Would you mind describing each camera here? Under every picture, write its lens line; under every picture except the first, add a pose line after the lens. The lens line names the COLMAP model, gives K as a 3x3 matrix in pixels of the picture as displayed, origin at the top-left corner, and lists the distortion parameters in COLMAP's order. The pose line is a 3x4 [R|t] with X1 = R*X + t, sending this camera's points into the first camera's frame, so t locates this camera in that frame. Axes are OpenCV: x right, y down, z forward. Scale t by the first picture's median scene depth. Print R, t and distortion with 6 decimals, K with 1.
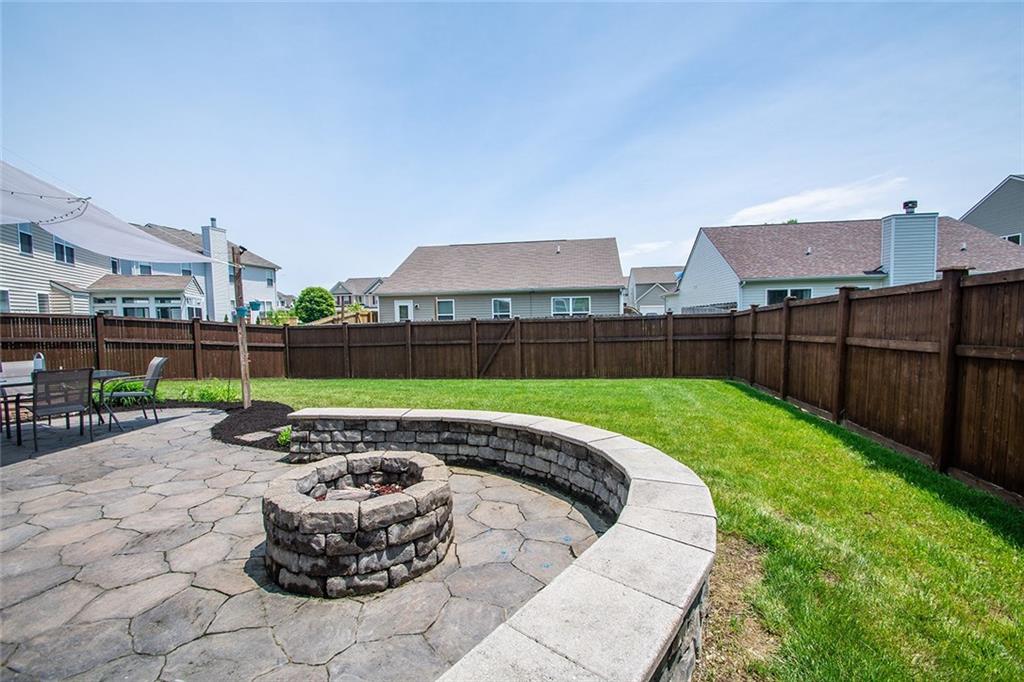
lens RADIAL K [[447.5, 0, 507.3], [0, 447.5, 348.6], [0, 0, 1]] dist [-0.011224, -0.006445]
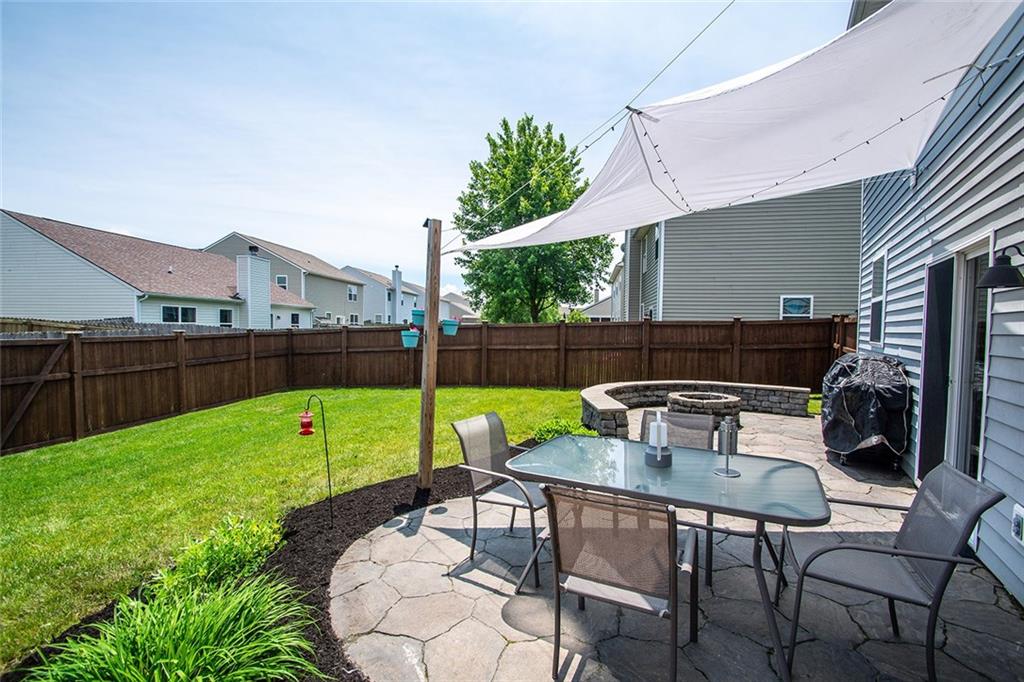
lens RADIAL K [[447.5, 0, 510.5], [0, 447.5, 347.4], [0, 0, 1]] dist [-0.011224, -0.006445]
pose [[-0.071147, -0.024283, 0.997170, -0.590316], [0.064843, 0.997476, 0.028917, -0.031374], [-0.995356, 0.066717, -0.069393, 0.461316]]
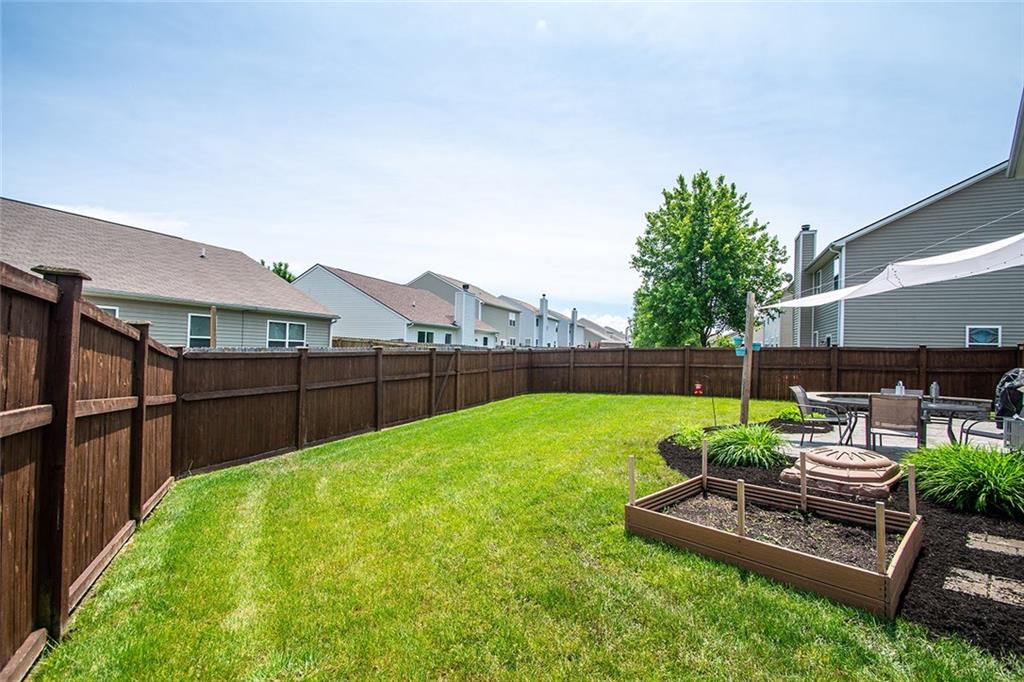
lens RADIAL K [[447.5, 0, 501.6], [0, 447.5, 348.0], [0, 0, 1]] dist [-0.011224, -0.006445]
pose [[0.204208, 0.029522, 0.978482, -0.929400], [0.039391, 0.998488, -0.038346, -0.028724], [-0.978135, 0.046374, 0.202736, 0.689775]]
